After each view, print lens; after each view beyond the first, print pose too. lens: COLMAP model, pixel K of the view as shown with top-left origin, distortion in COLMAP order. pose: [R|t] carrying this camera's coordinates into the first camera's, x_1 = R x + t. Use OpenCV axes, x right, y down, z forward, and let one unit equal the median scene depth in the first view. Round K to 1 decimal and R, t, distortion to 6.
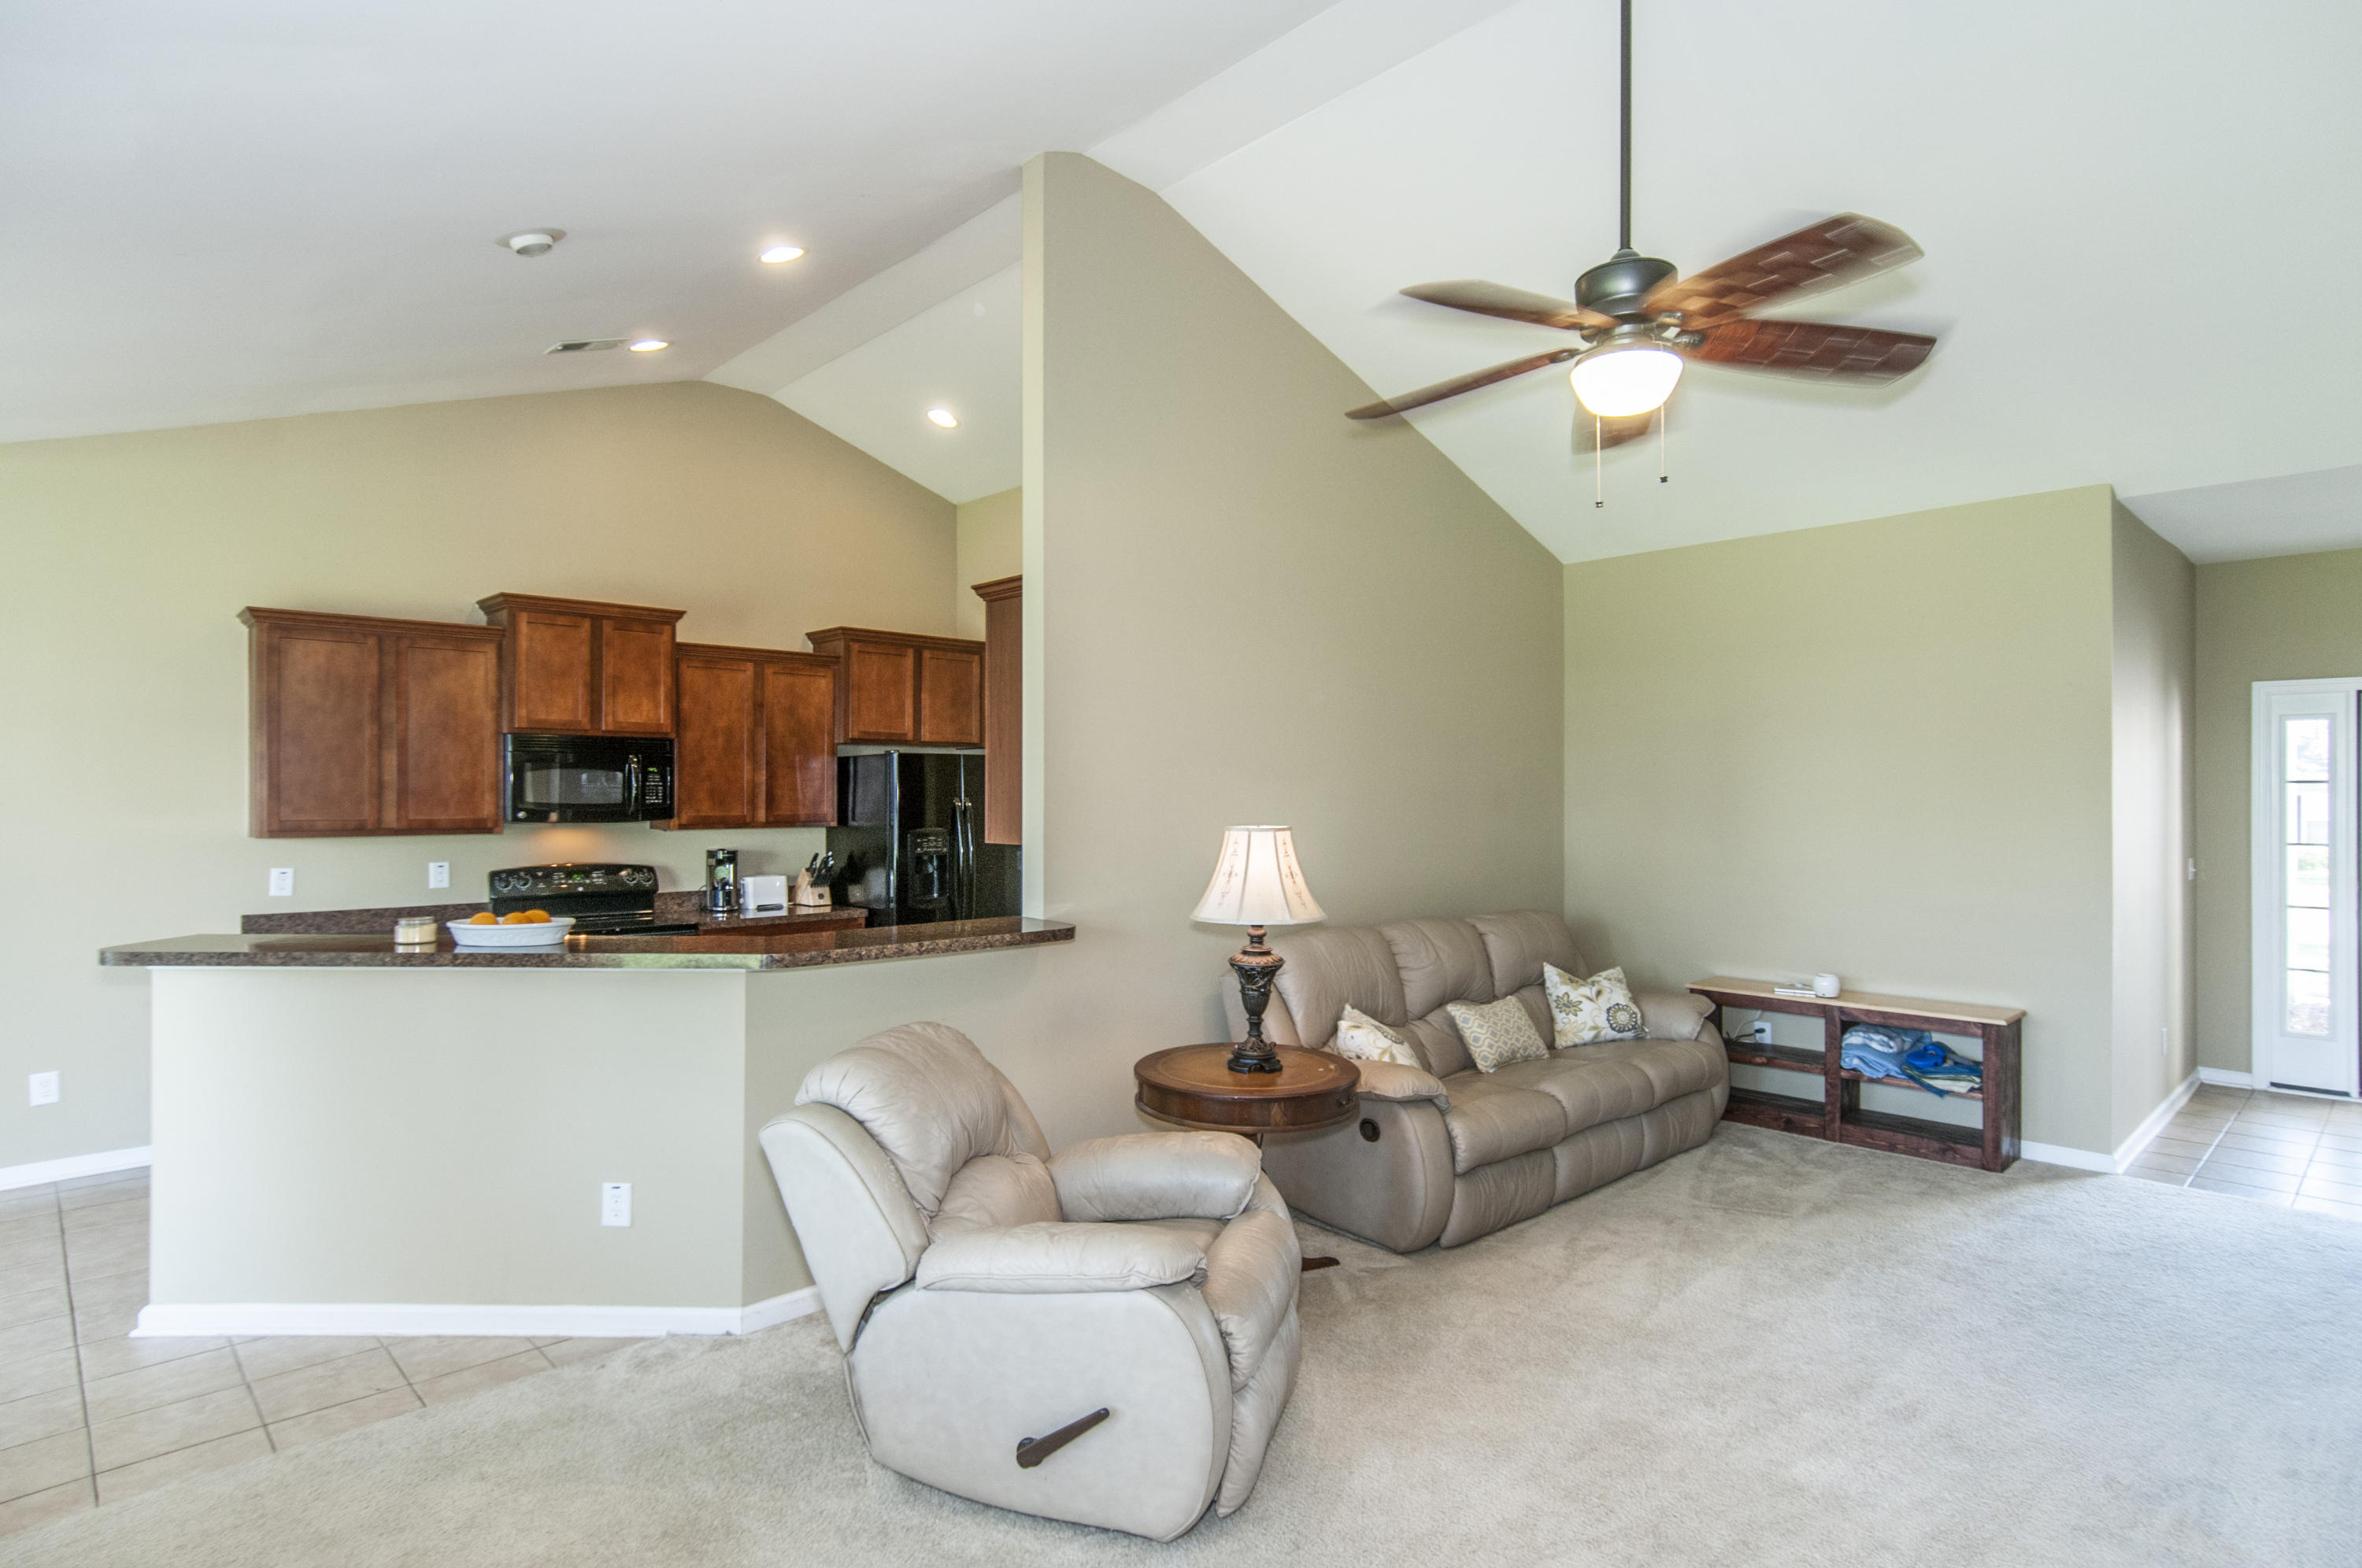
lens RADIAL K [[1226.2, 0, 1162.3], [0, 1226.2, 789.5], [0, 0, 1]] dist [0.011748, -0.008992]
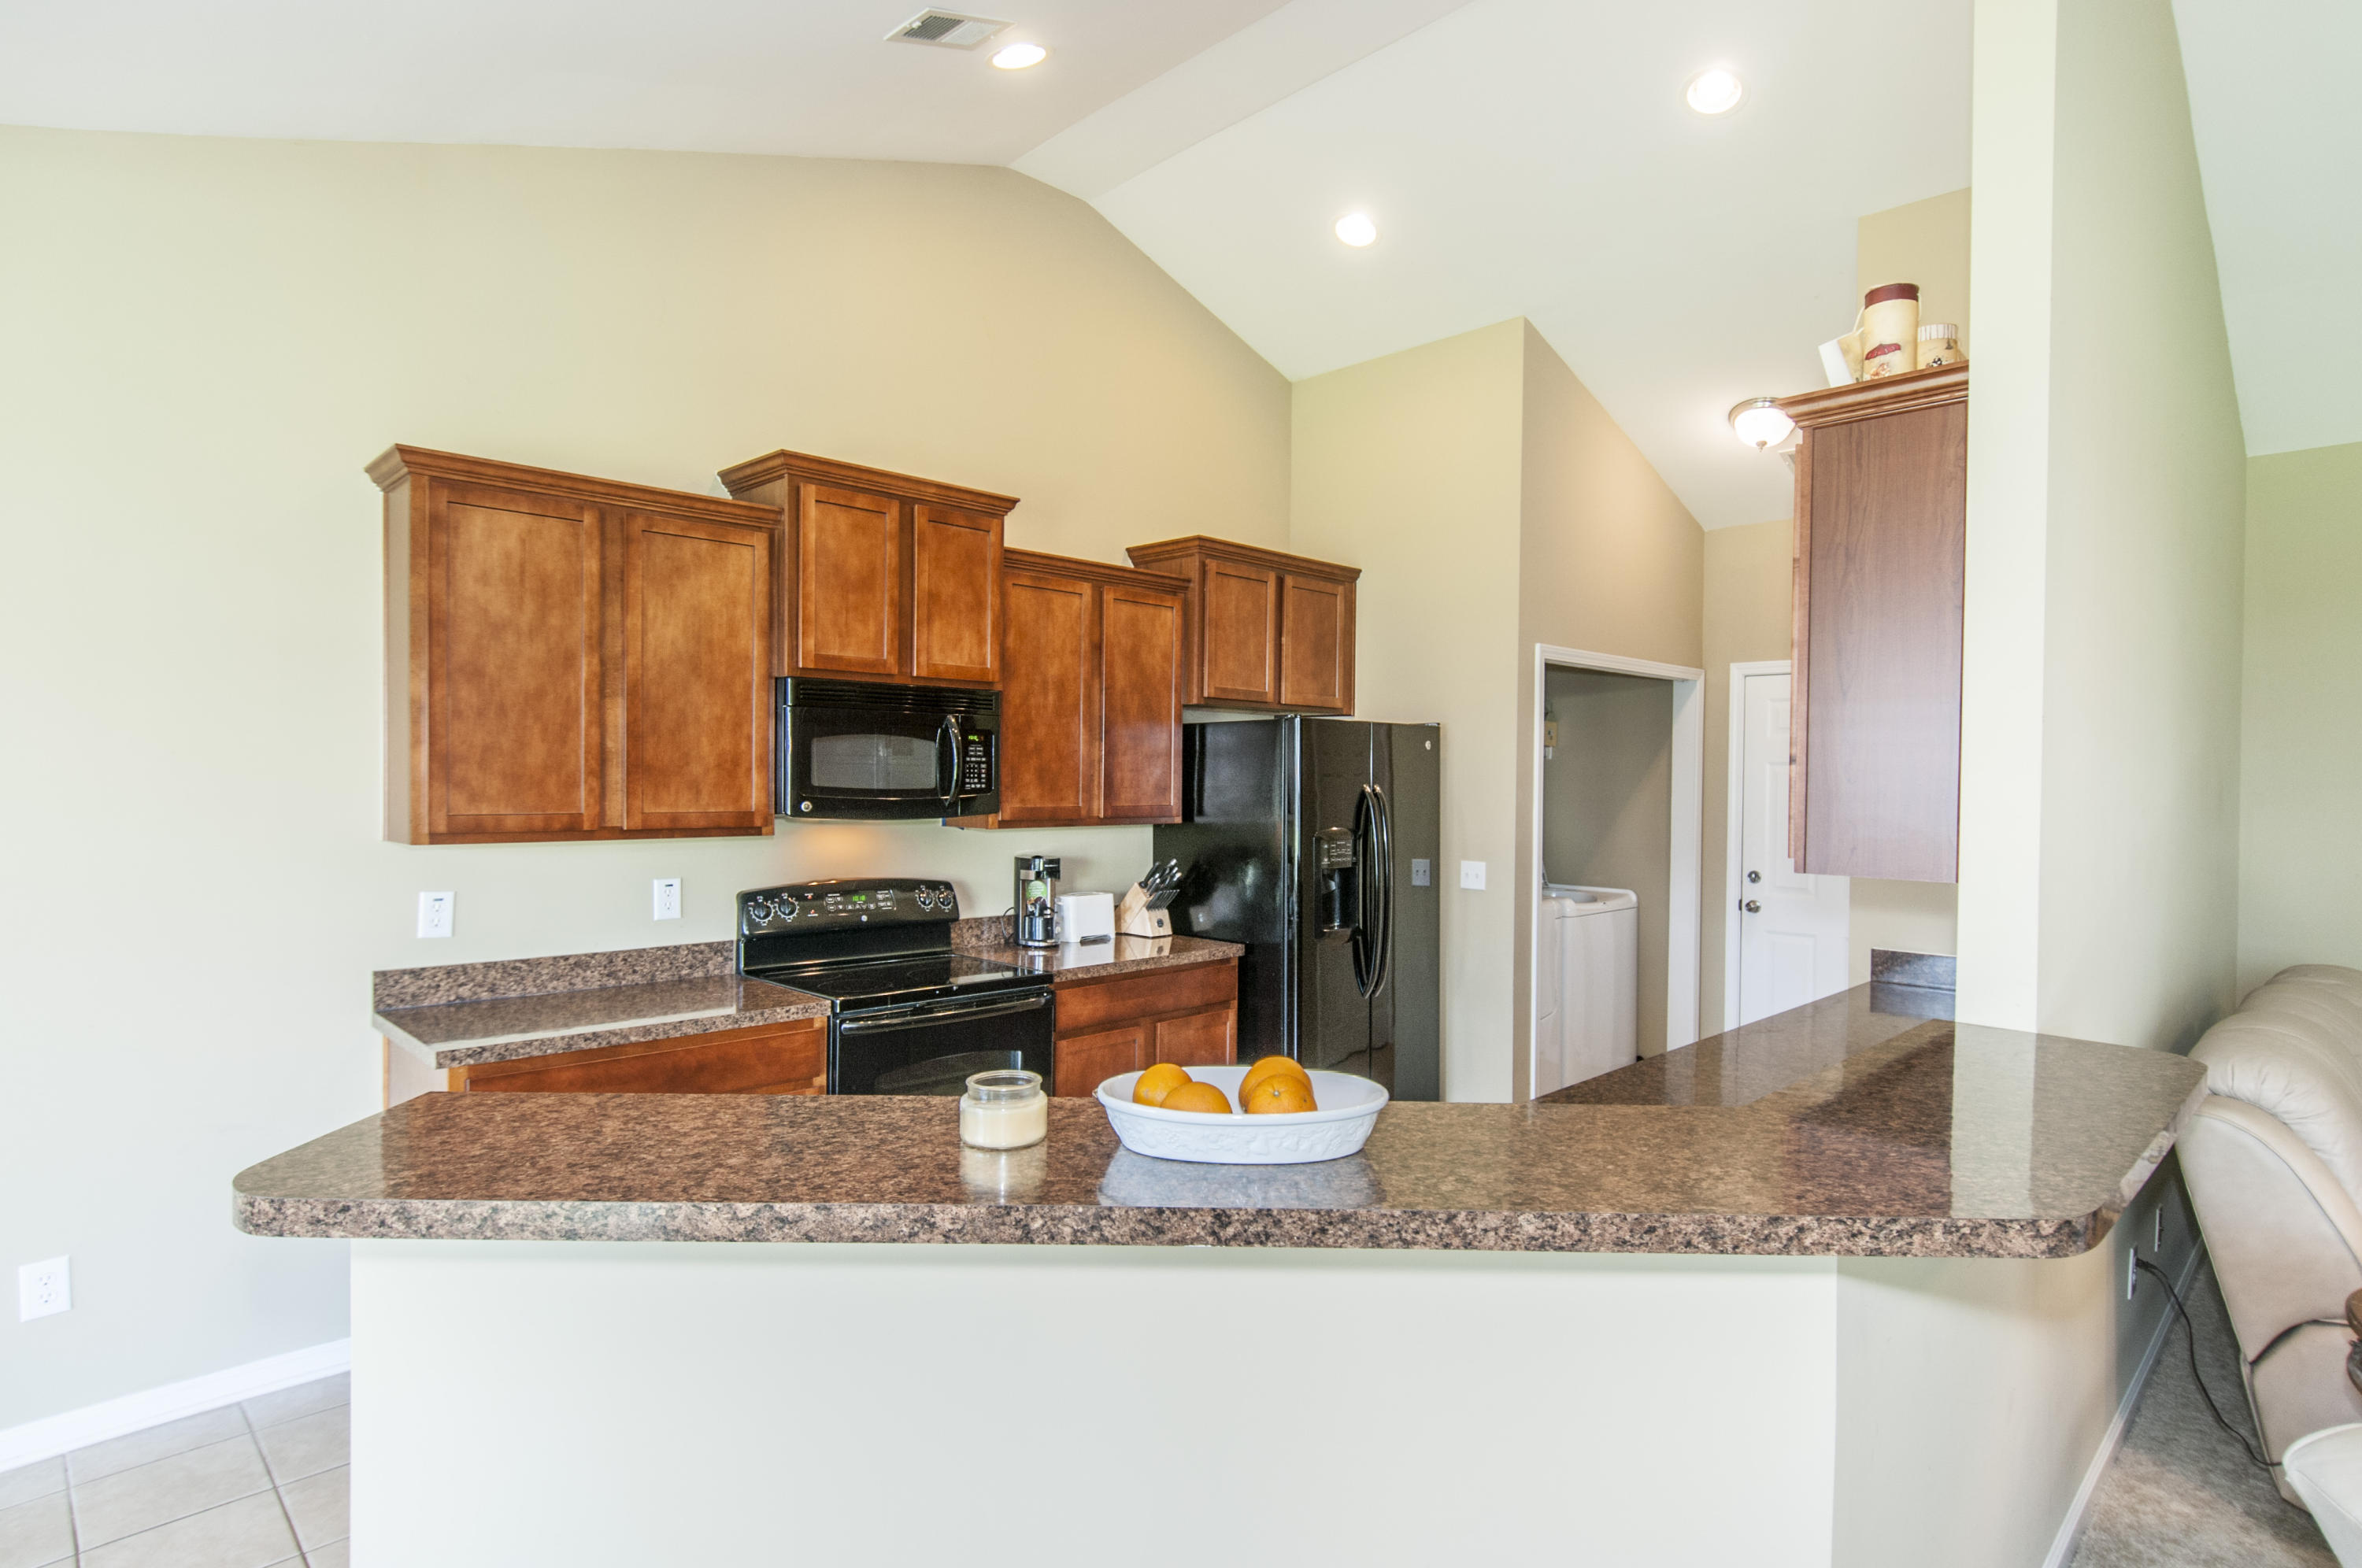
lens RADIAL K [[1226.2, 0, 1180.2], [0, 1226.2, 791.7], [0, 0, 1]] dist [0.011748, -0.008992]
pose [[0.999669, 0.009661, 0.023862, -0.326401], [-0.010043, 0.999822, 0.015971, 0.001042], [-0.023703, -0.016206, 0.999588, 0.346424]]
